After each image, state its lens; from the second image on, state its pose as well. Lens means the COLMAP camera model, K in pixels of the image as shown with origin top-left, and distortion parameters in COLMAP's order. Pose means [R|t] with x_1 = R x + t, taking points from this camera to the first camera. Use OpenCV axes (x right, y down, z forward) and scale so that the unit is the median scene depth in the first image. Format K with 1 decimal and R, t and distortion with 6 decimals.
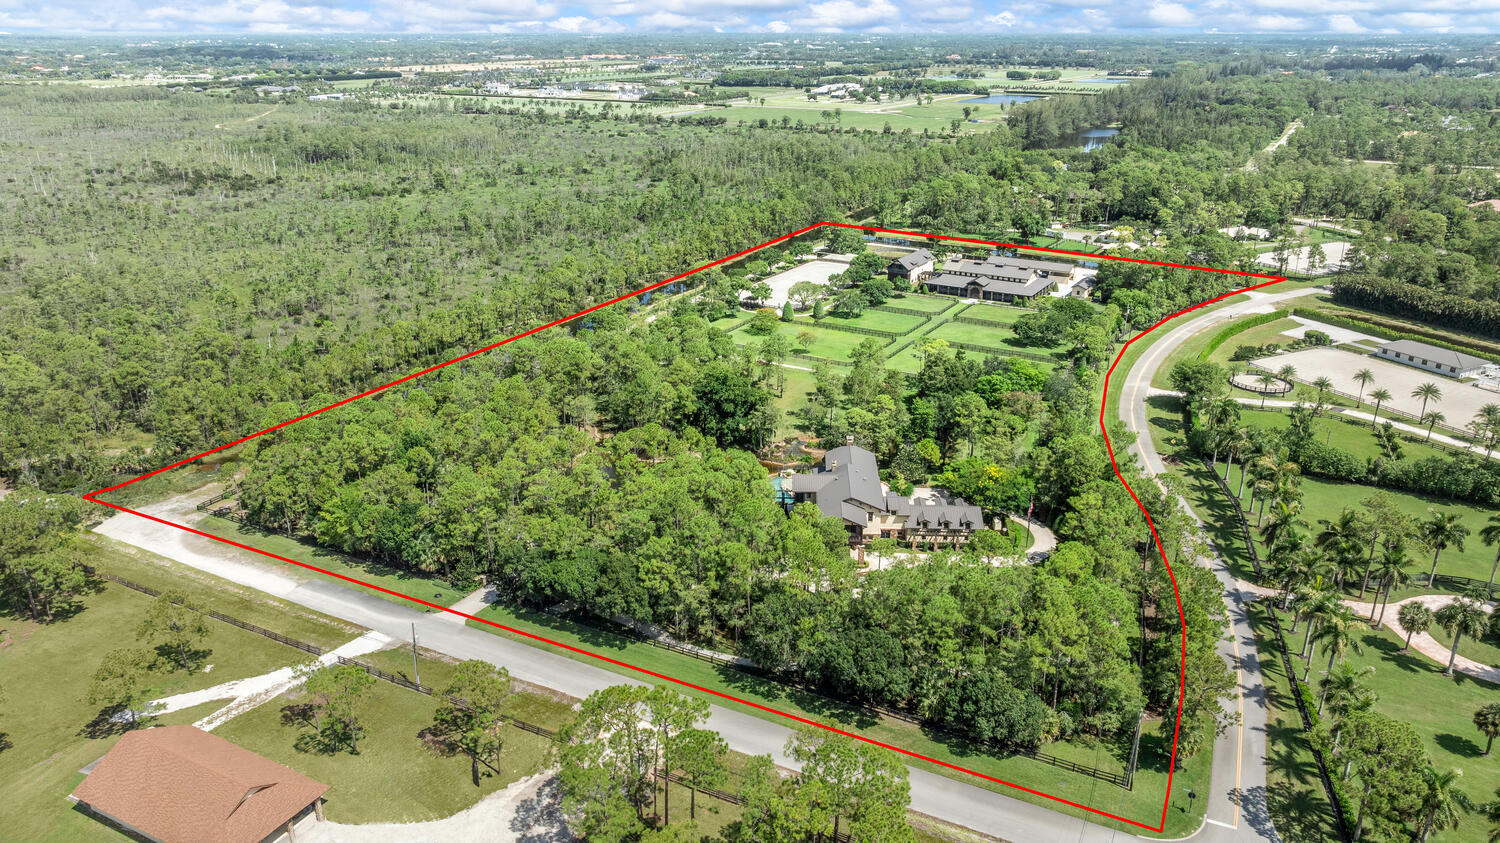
lens RADIAL K [[1062.0, 0, 750.0], [0, 1062.0, 421.5], [0, 0, 1]] dist [0.001157, 0.001186]
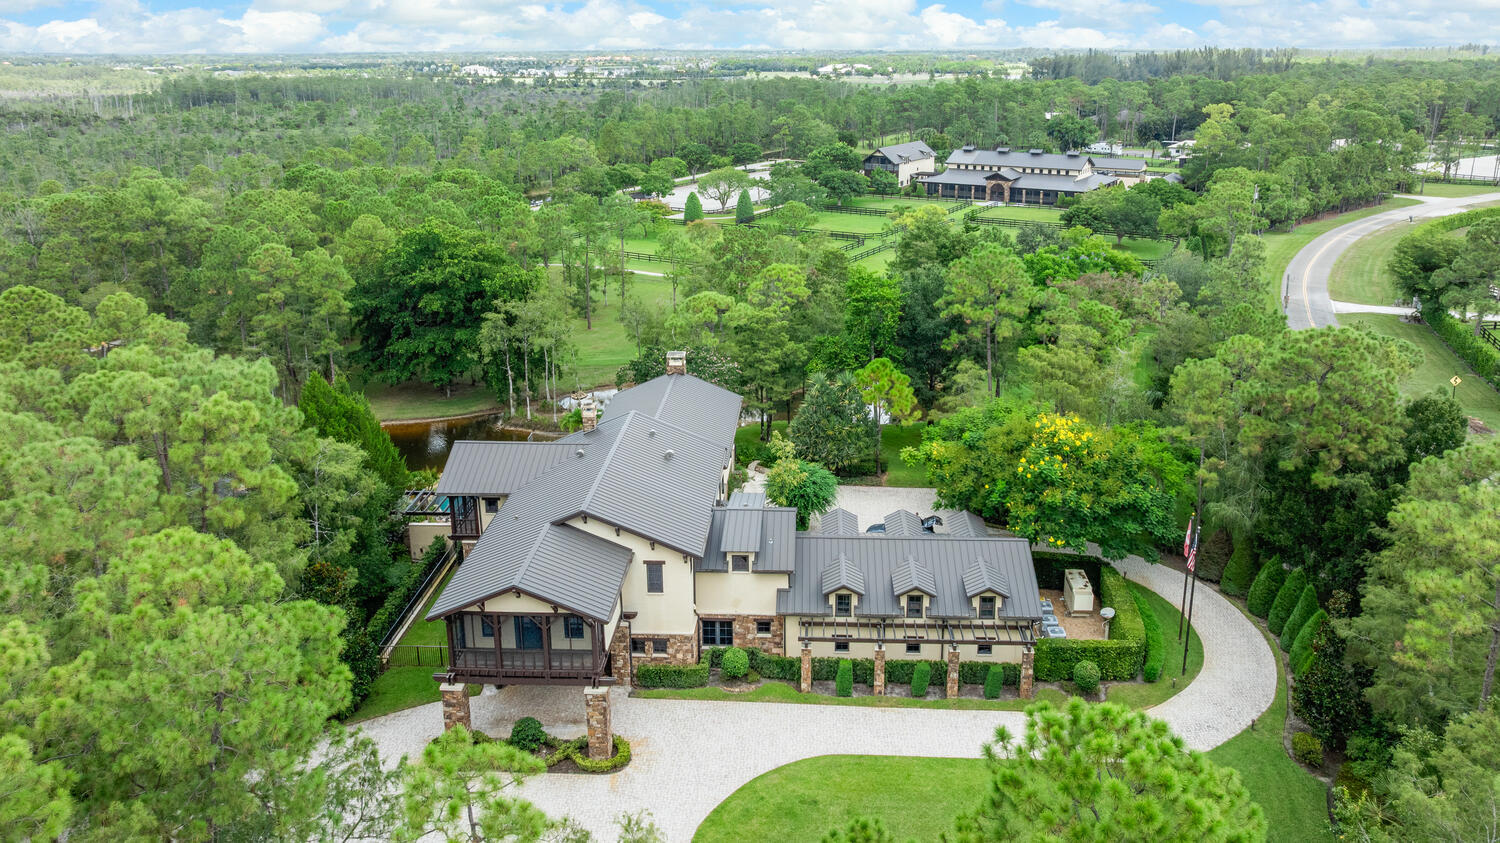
lens RADIAL K [[1062.0, 0, 750.0], [0, 1062.0, 421.5], [0, 0, 1]] dist [0.001157, 0.001186]
pose [[0.999798, -0.006659, -0.018973, 0.127495], [0.006416, 0.999897, -0.012825, 0.044288], [0.019057, 0.012700, 0.999738, 0.618627]]
